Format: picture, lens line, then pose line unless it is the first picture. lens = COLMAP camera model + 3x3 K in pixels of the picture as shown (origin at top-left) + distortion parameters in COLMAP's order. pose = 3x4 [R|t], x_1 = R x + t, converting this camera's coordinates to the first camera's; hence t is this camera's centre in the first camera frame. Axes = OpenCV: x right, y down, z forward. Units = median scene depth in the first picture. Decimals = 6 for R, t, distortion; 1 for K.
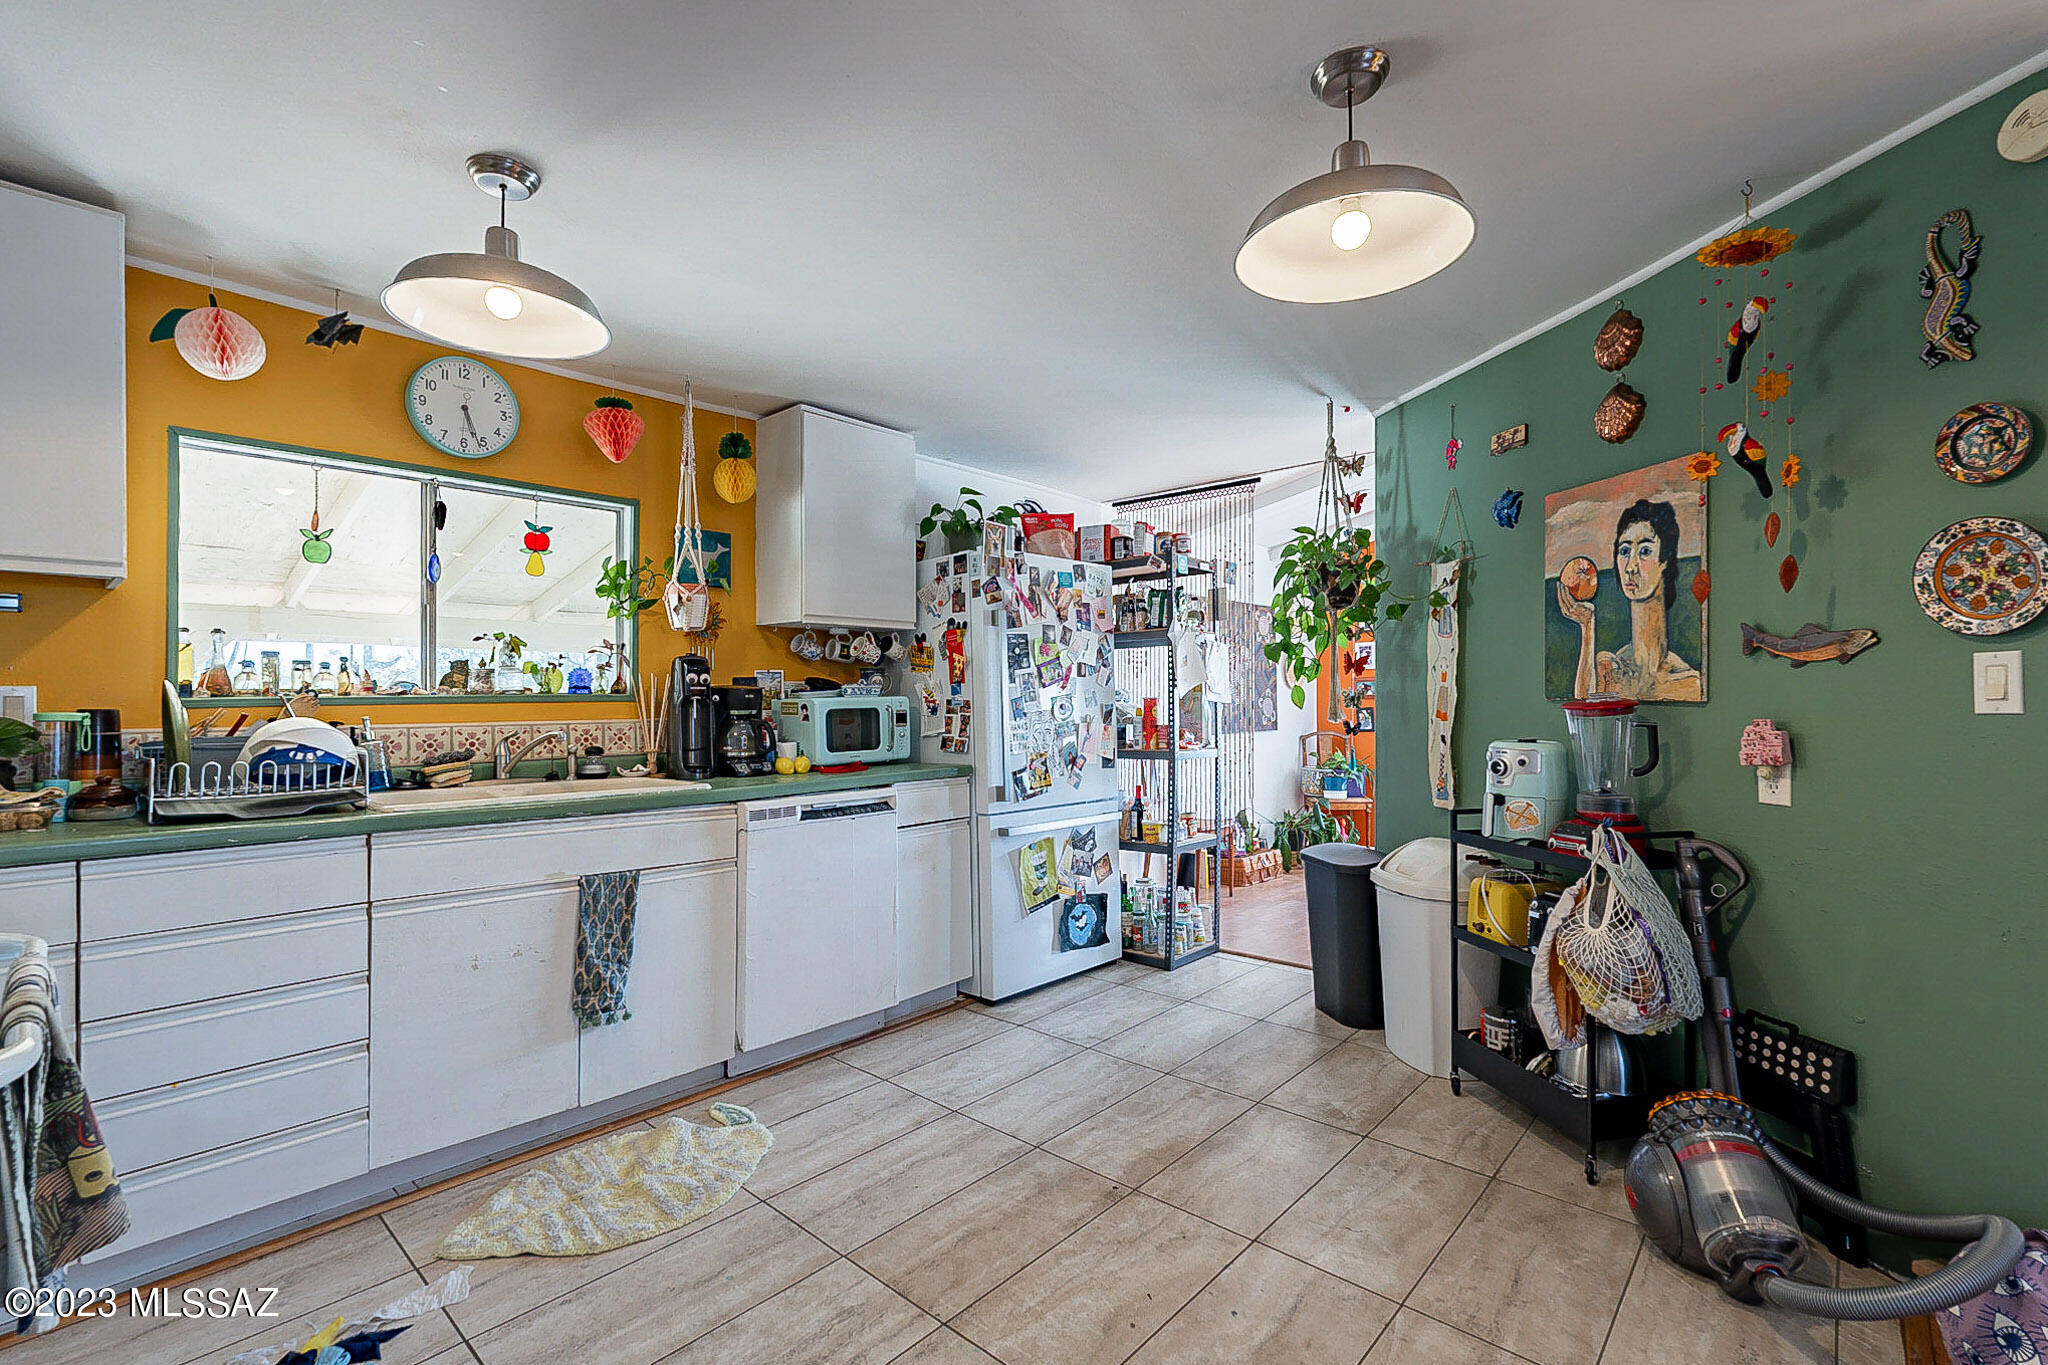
lens RADIAL K [[902.7, 0, 1026.2], [0, 902.7, 691.2], [0, 0, 1]] dist [-0.003639, 0.000434]
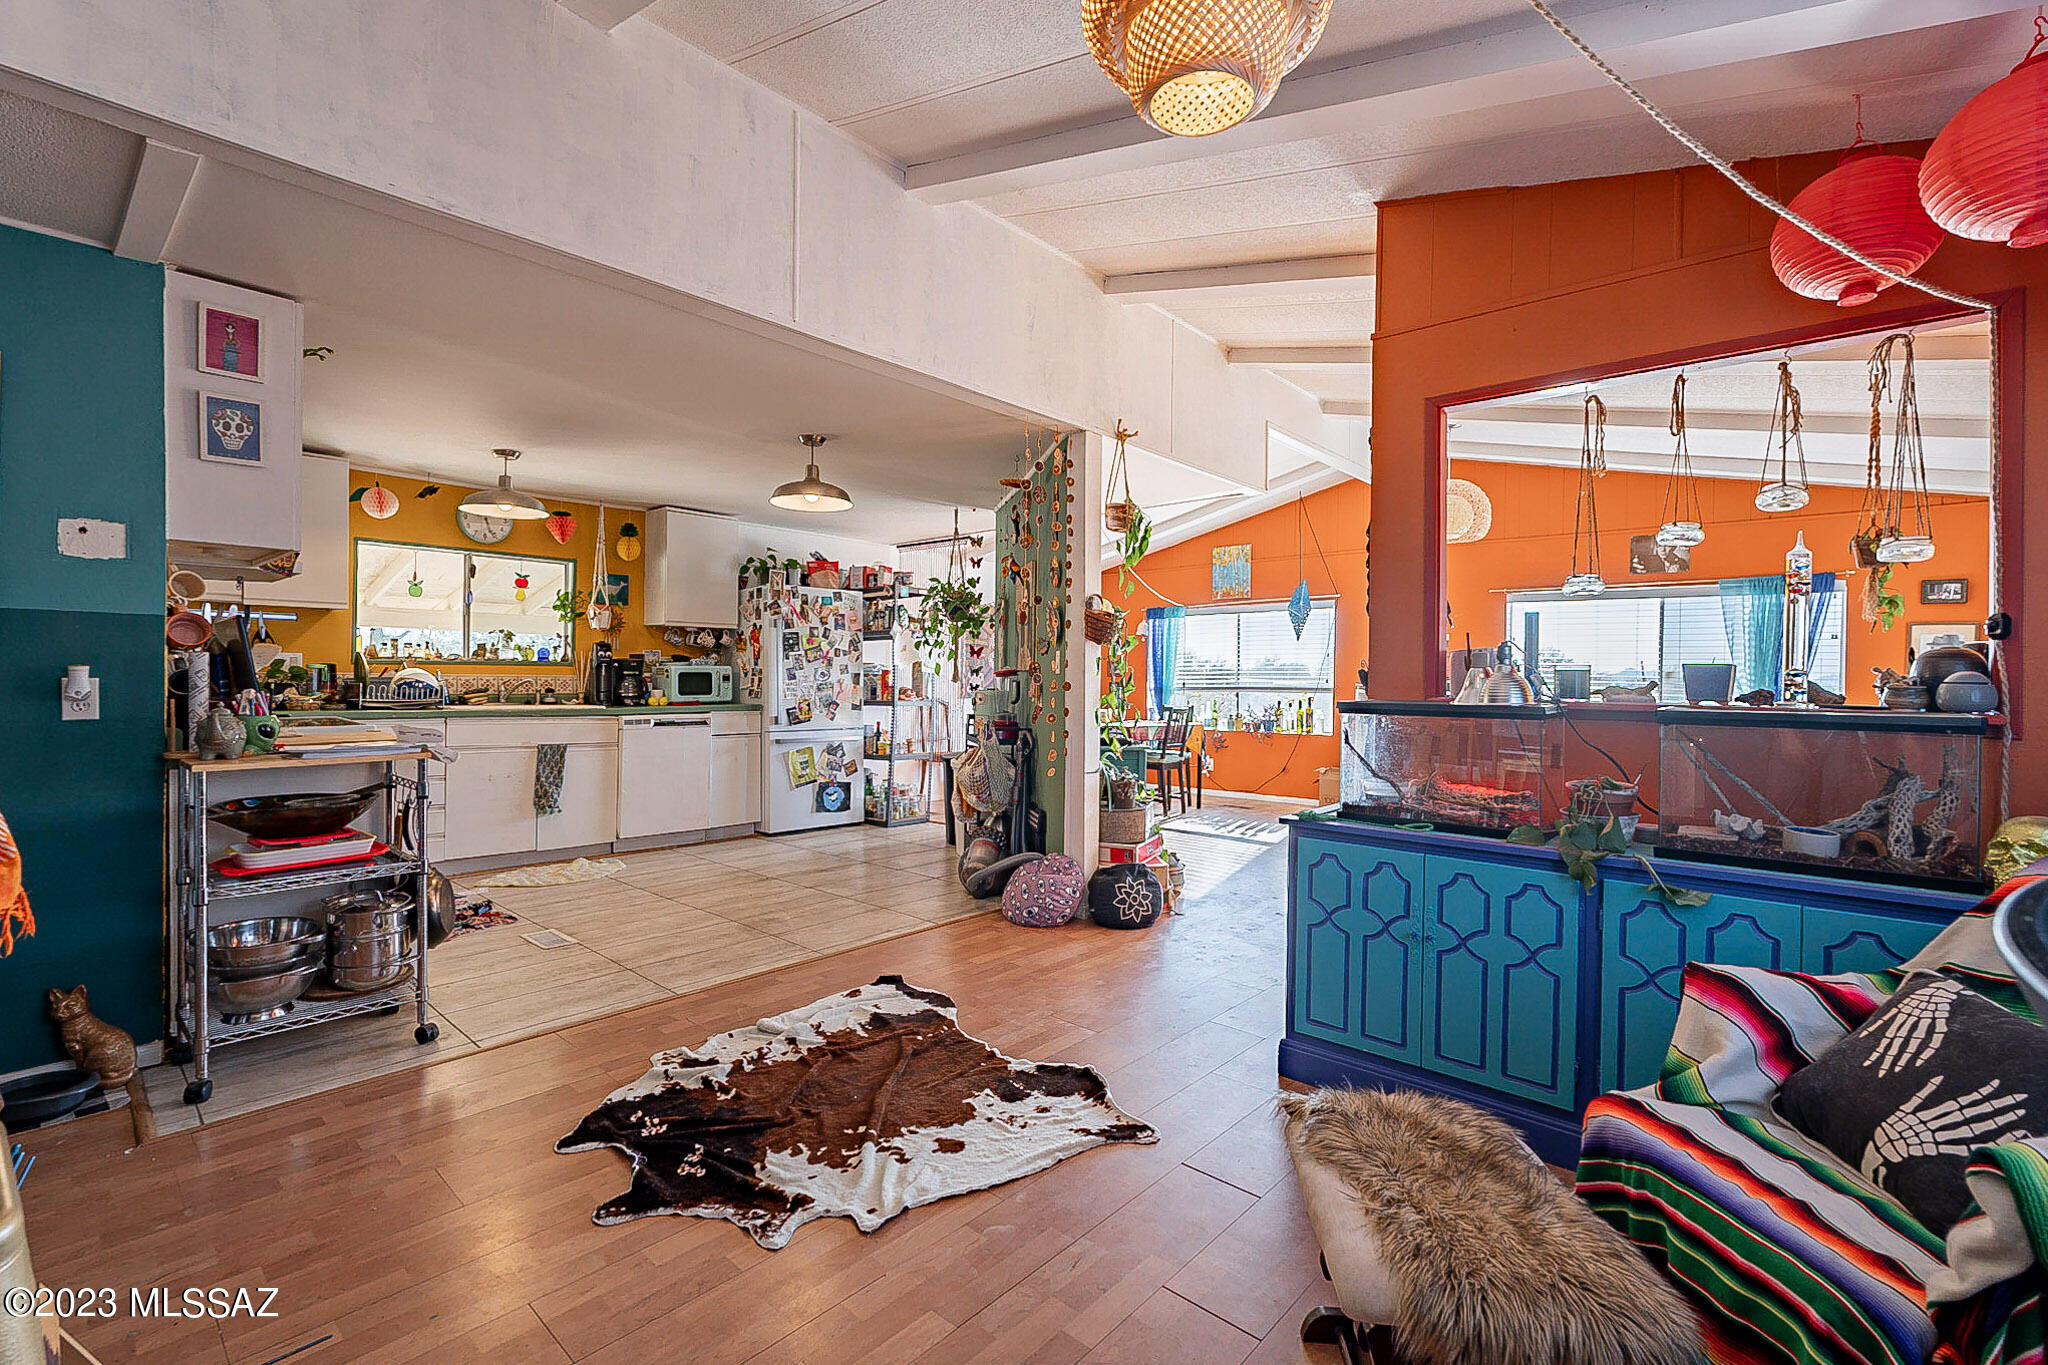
lens RADIAL K [[902.7, 0, 1023.1], [0, 902.7, 683.5], [0, 0, 1]] dist [-0.003639, 0.000434]
pose [[0.999872, 0.015963, -0.000948, 0.563440], [-0.015949, 0.999788, 0.013026, 0.009528], [0.001156, -0.013010, 0.999915, -0.979744]]
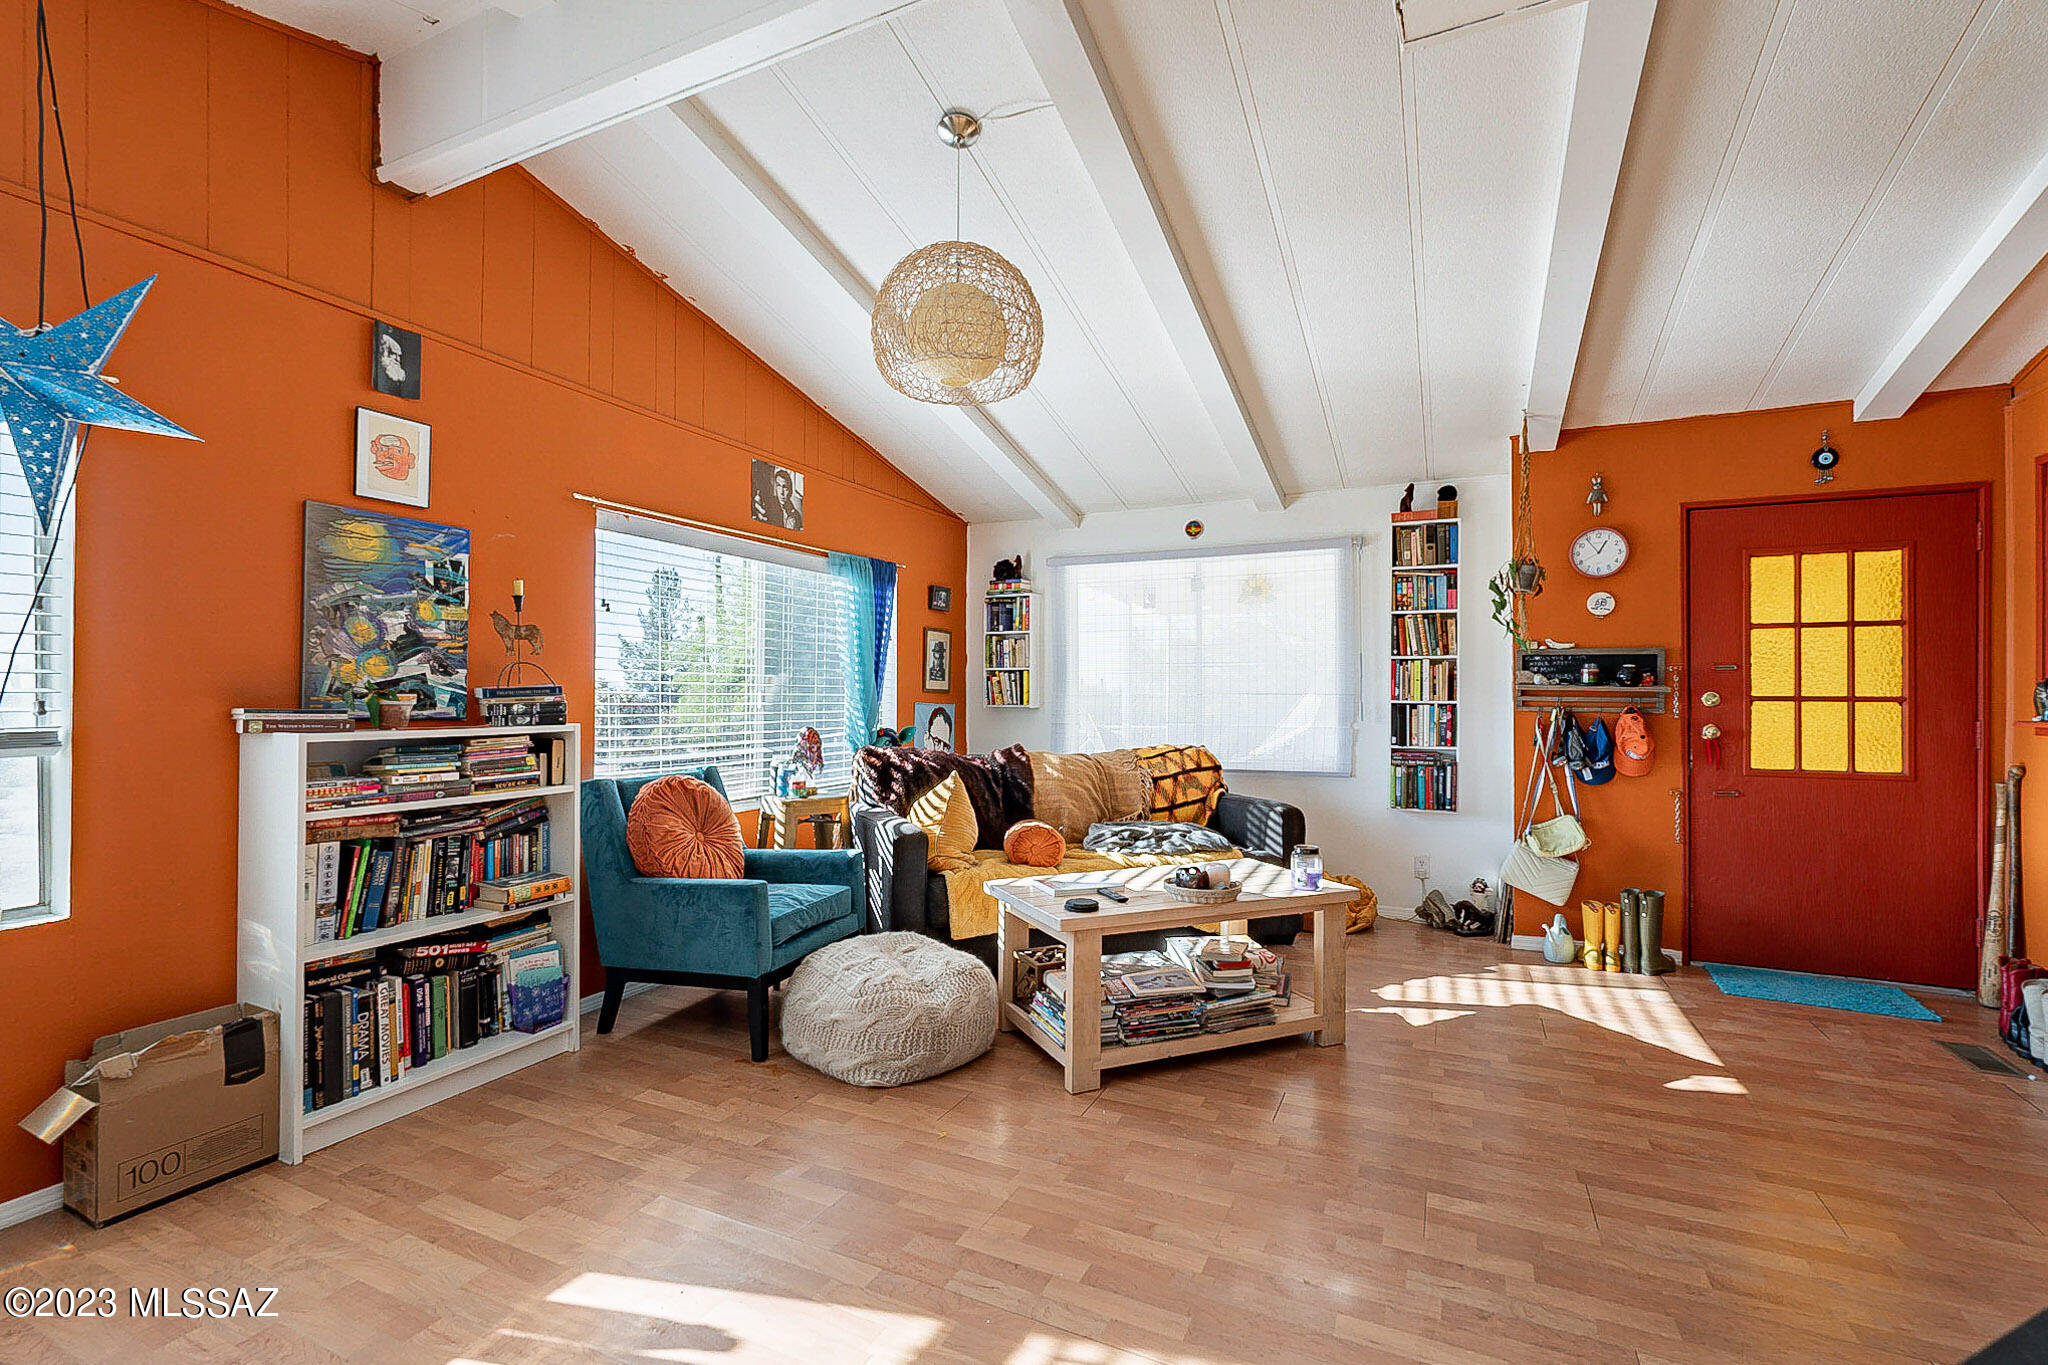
lens RADIAL K [[902.7, 0, 1013.9], [0, 902.7, 682.7], [0, 0, 1]] dist [-0.003639, 0.000434]
pose [[-0.279053, 0.008021, 0.960242, 0.623425], [-0.006690, 0.999925, -0.010297, 0.006684], [-0.960252, -0.009297, -0.278979, 1.315510]]
